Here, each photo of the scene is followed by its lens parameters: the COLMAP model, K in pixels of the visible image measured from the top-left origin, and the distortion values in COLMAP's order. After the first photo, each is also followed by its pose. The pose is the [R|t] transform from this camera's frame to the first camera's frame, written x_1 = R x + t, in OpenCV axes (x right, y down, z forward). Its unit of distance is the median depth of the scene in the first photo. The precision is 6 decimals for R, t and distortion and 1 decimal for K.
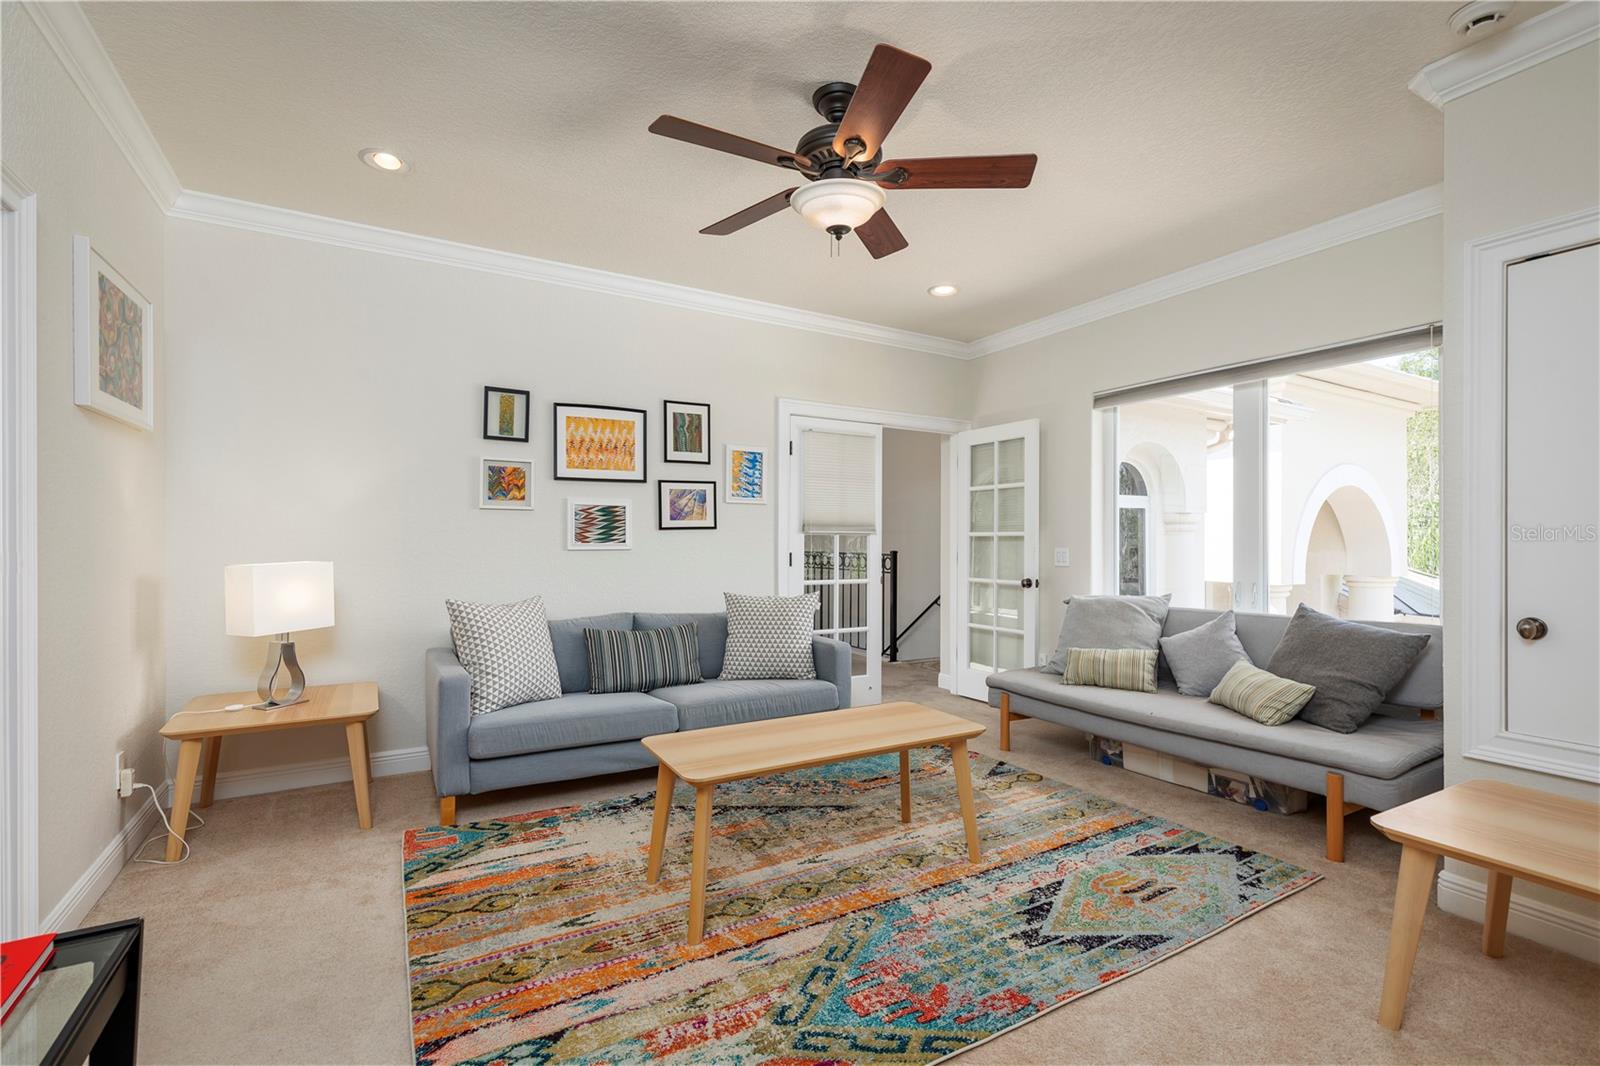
lens RADIAL K [[724.3, 0, 799.9], [0, 724.3, 538.3], [0, 0, 1]] dist [0.013725, -0.001126]
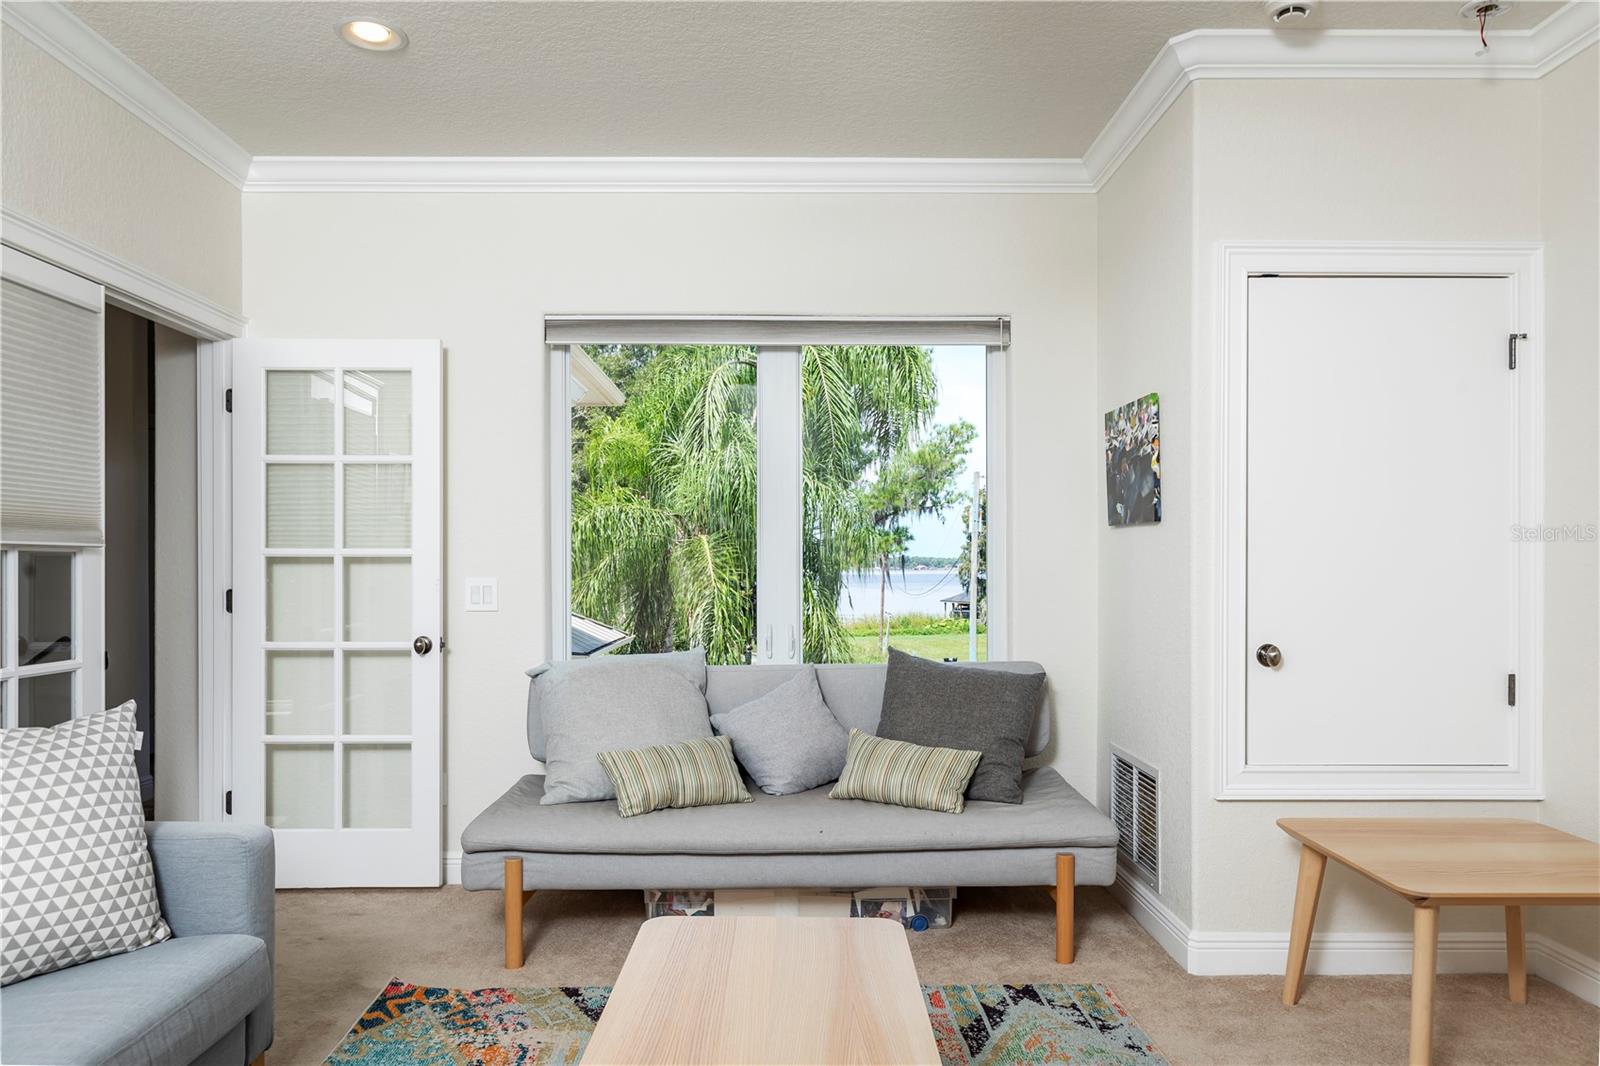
lens RADIAL K [[1096.6, 0, 806.8], [0, 1096.6, 563.9], [0, 0, 1]] dist [-0.001603, 0.000529]
pose [[0.491930, 0.000850, 0.870634, -0.409829], [-0.002584, 0.999997, 0.000484, 0.001596], [-0.870631, -0.002488, 0.491930, 0.581349]]
